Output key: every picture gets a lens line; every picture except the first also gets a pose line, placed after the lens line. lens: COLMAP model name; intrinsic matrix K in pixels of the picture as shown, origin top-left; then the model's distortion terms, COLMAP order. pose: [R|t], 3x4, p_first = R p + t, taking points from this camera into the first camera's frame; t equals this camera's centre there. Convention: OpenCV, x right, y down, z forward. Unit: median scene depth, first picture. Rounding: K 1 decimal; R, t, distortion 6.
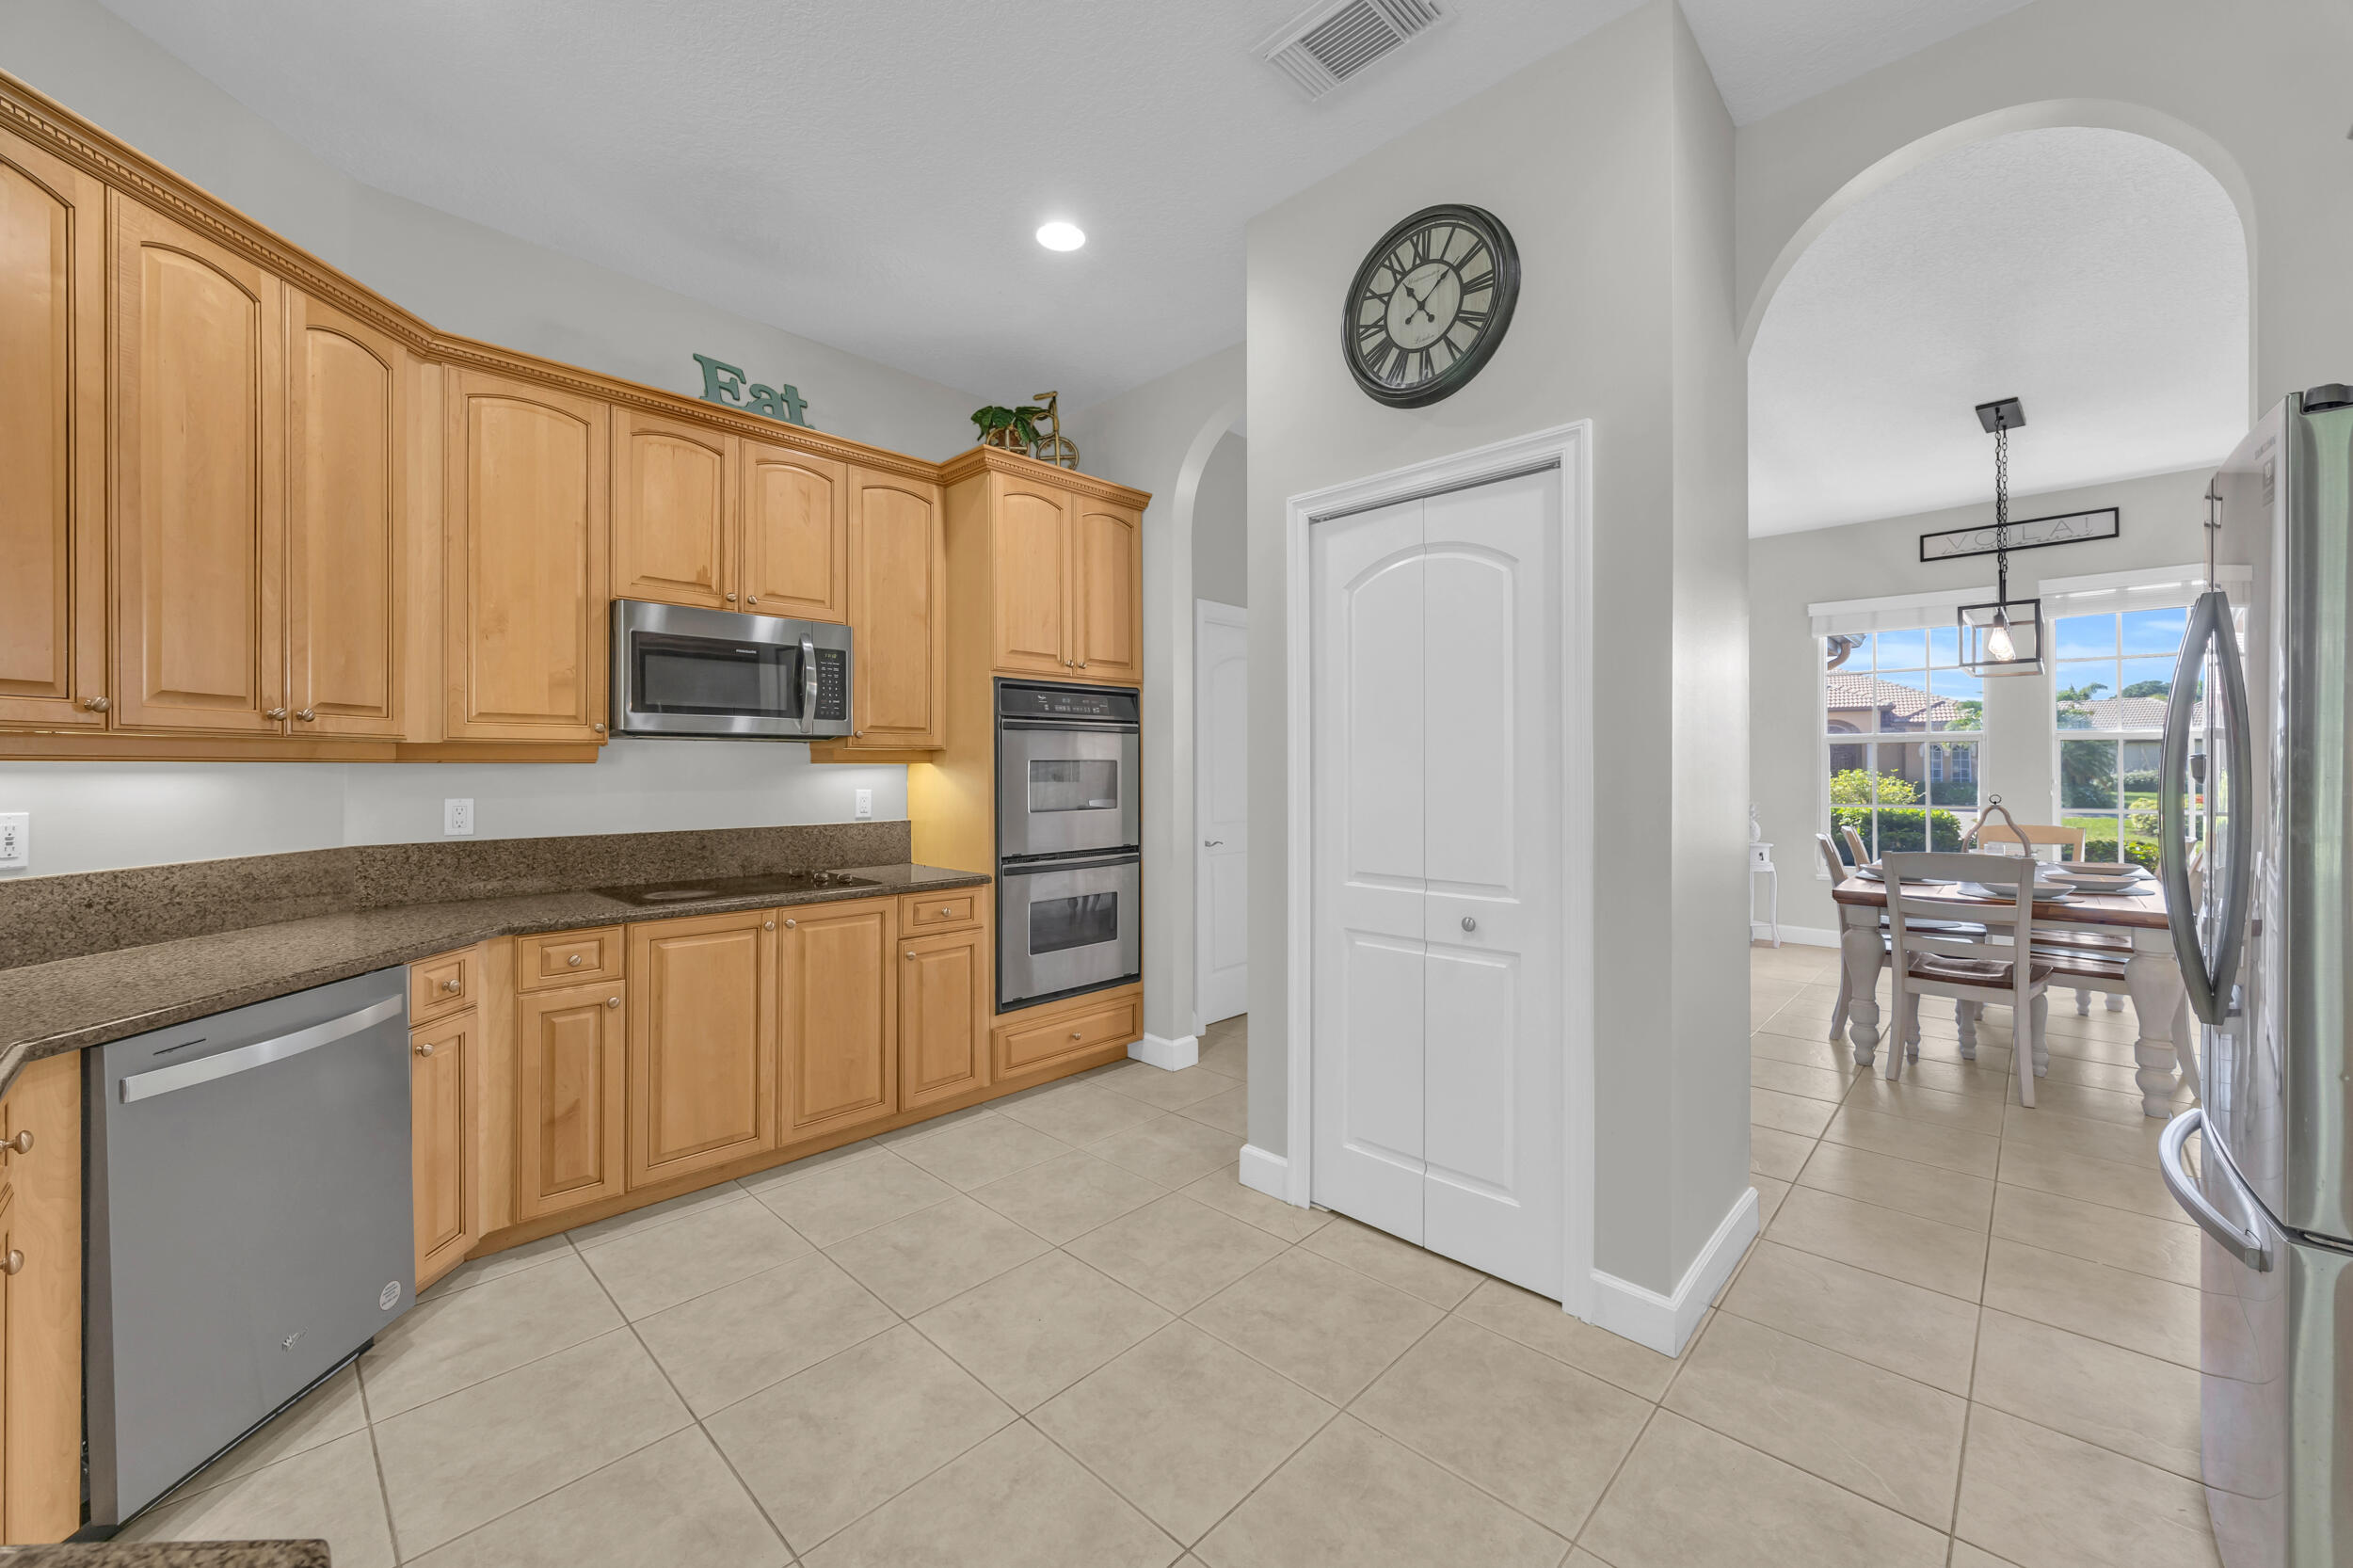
lens RADIAL K [[912.0, 0, 1167.4], [0, 912.0, 769.8], [0, 0, 1]] dist [0.001003, -0.000391]
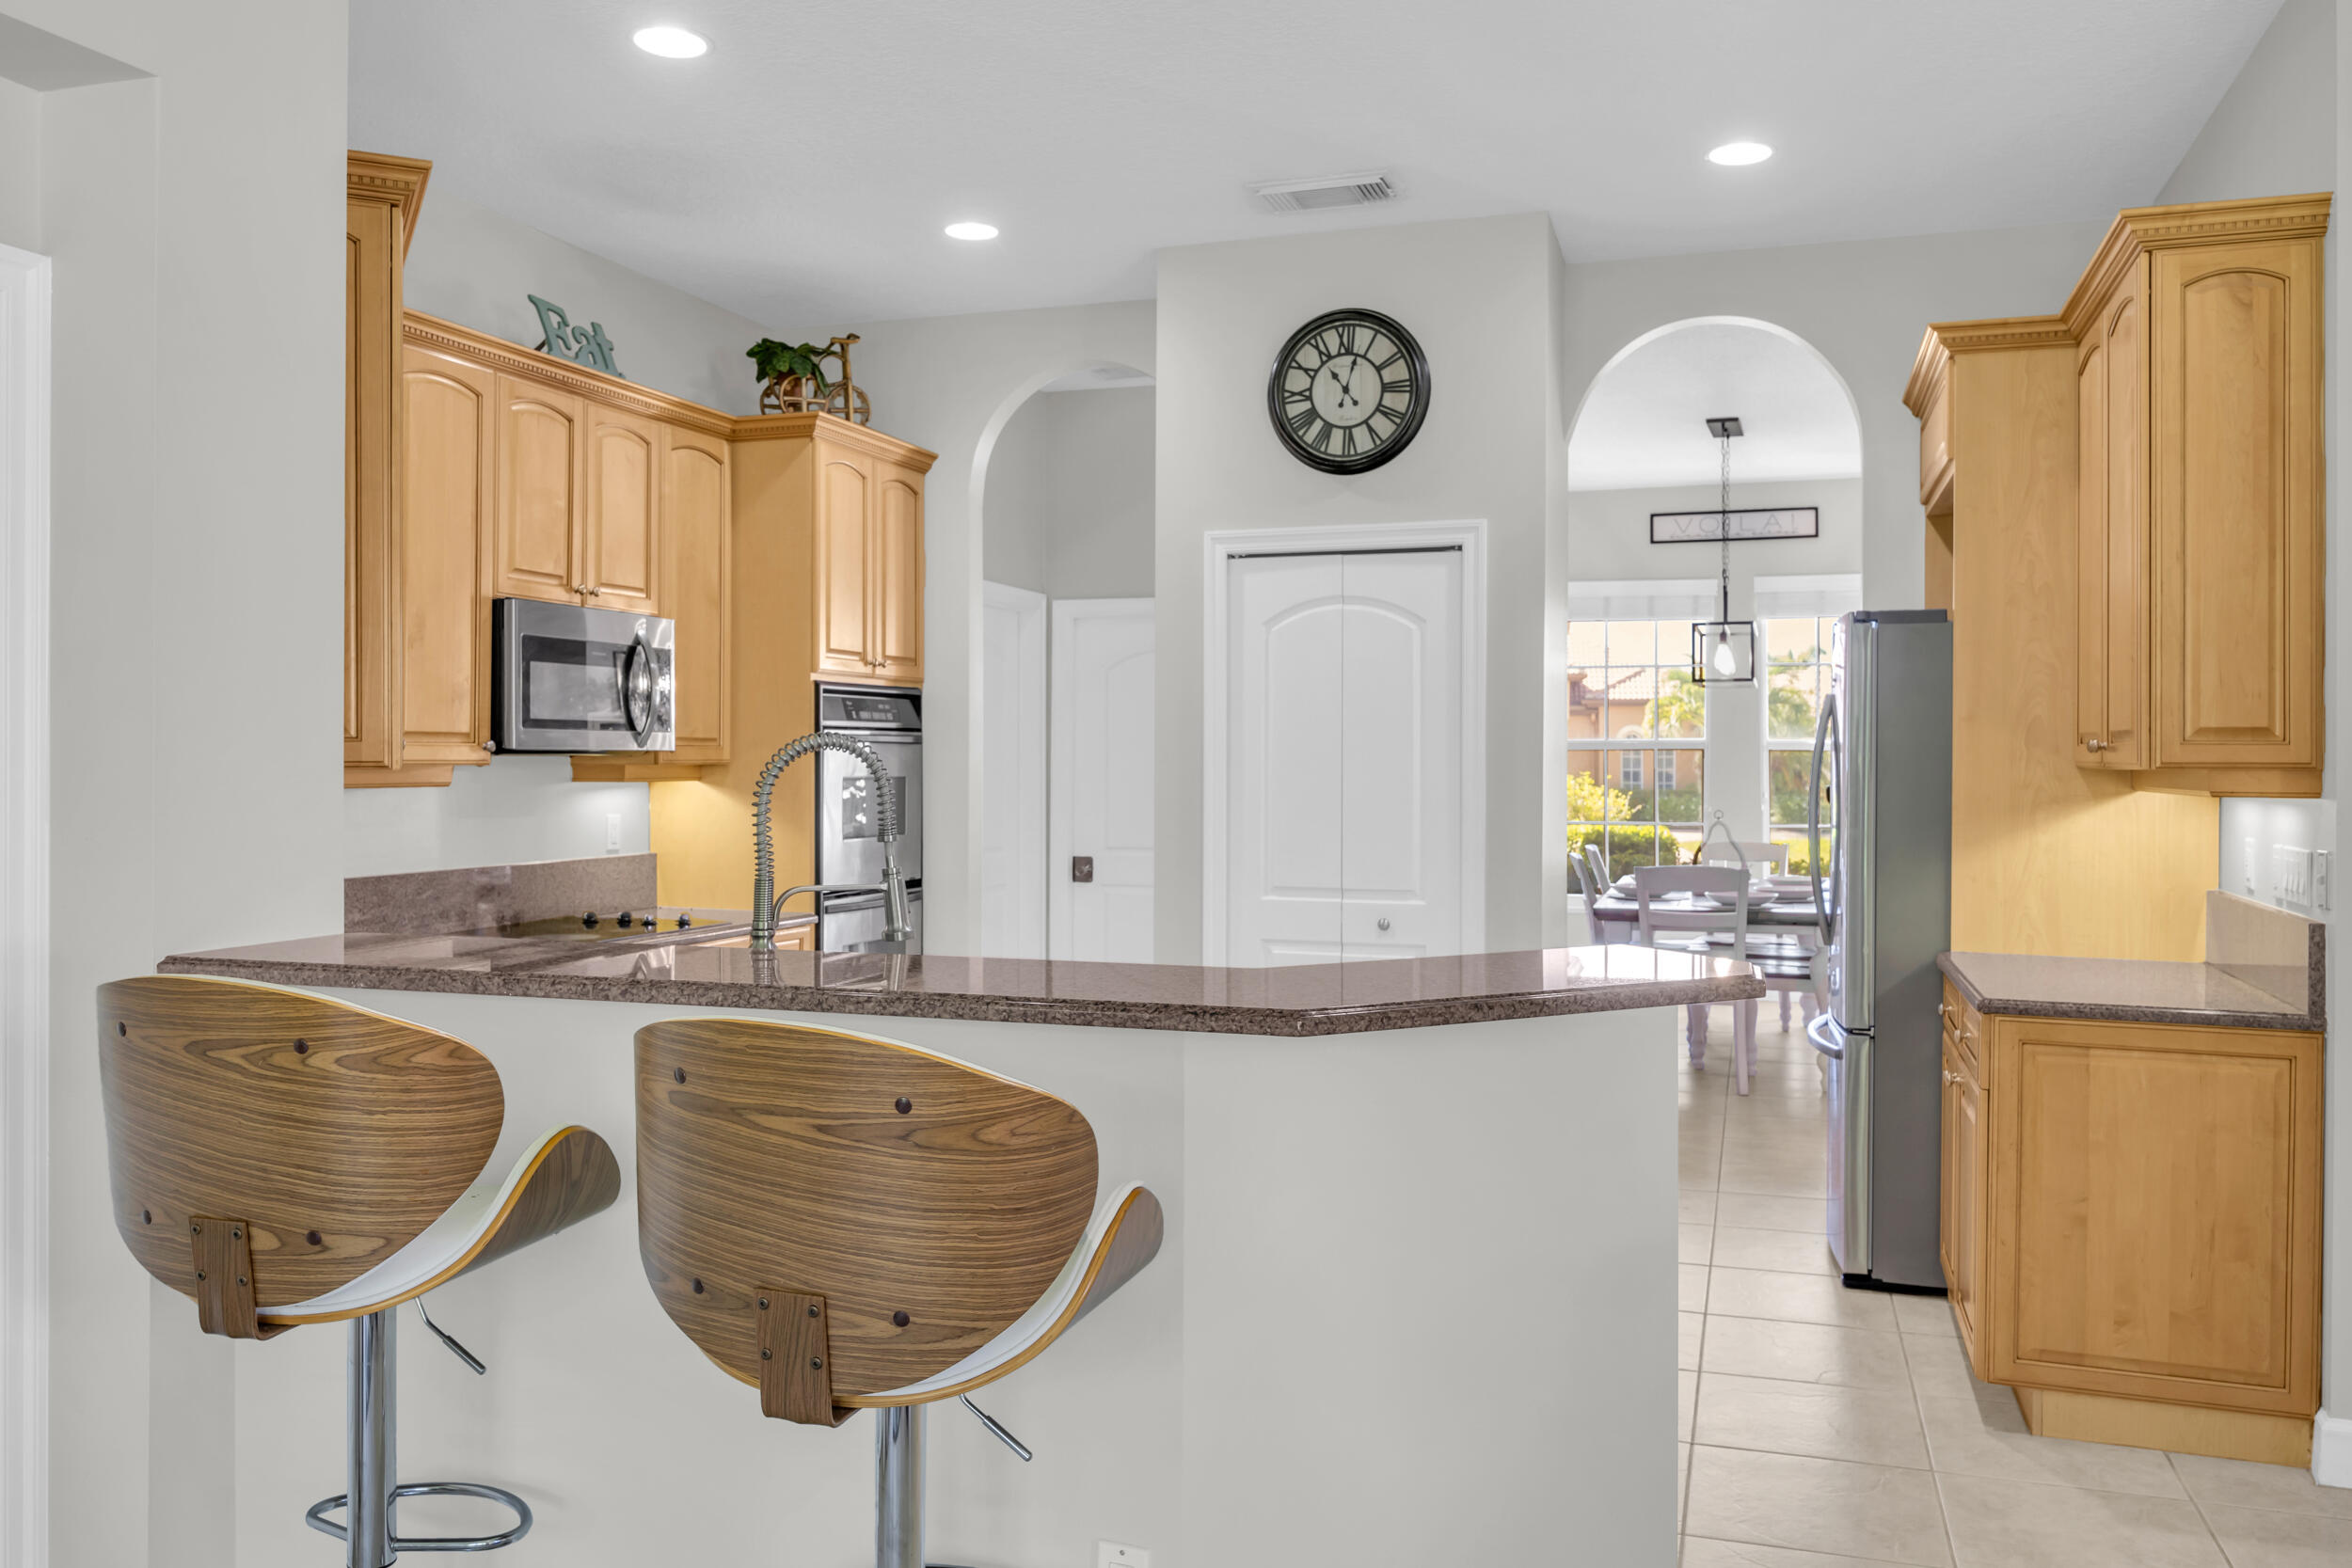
lens RADIAL K [[1760.8, 0, 1177.5], [0, 1760.8, 781.1], [0, 0, 1]] dist [0.009172, 0.001440]
pose [[0.901828, -0.000522, 0.432094, -0.576324], [-0.002580, 0.999975, 0.006593, -0.019752], [-0.432087, -0.007060, 0.901804, -0.603910]]
